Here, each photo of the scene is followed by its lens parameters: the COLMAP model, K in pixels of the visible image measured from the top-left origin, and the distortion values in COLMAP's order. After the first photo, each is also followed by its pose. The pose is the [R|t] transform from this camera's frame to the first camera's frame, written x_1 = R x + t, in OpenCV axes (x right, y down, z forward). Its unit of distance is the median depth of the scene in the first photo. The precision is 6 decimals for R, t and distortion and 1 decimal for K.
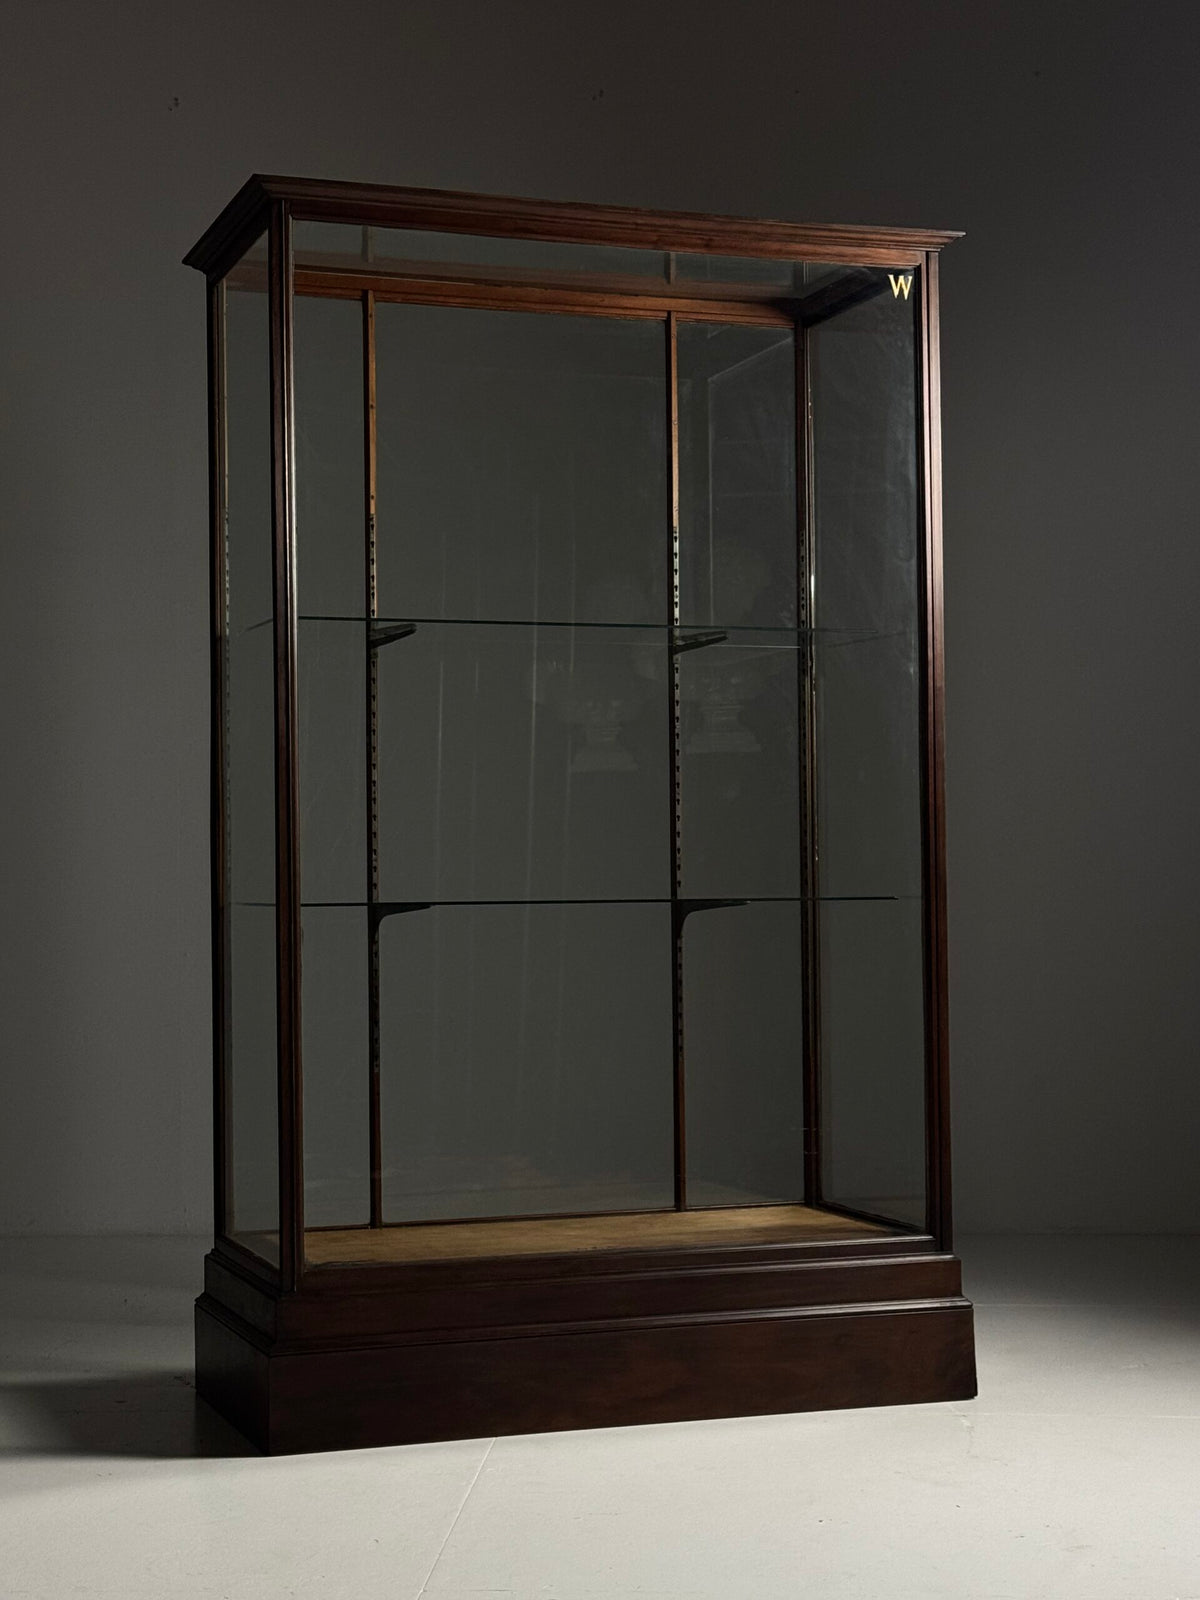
lens RADIAL K [[2606.6, 0, 593.0], [0, 2606.6, 793.5], [0, 0, 1]] dist [0.030452, 1.659345]
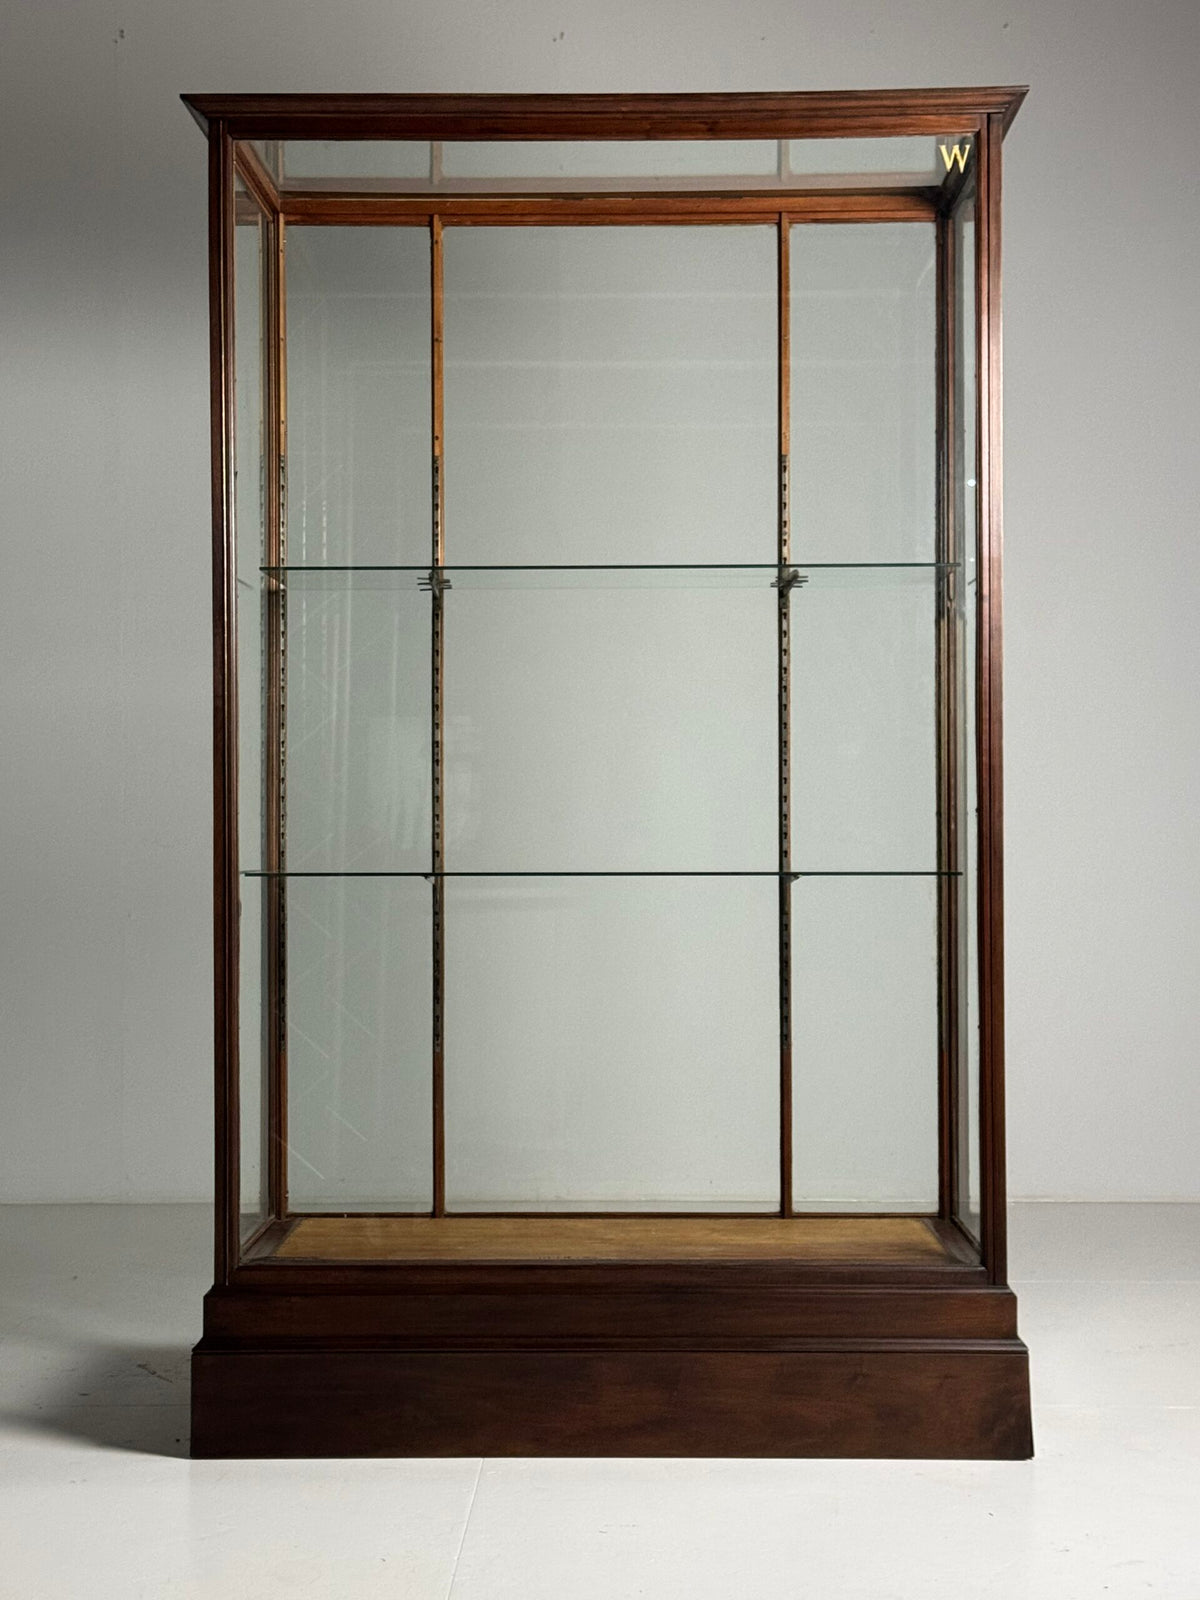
lens RADIAL K [[2606.6, 0, 593.0], [0, 2606.6, 793.5], [0, 0, 1]] dist [0.030452, 1.659345]
pose [[0.939317, -0.001045, -0.343048, 0.301235], [0.005712, 0.999904, 0.012597, 0.002309], [0.343002, -0.013792, 0.939234, 0.147935]]
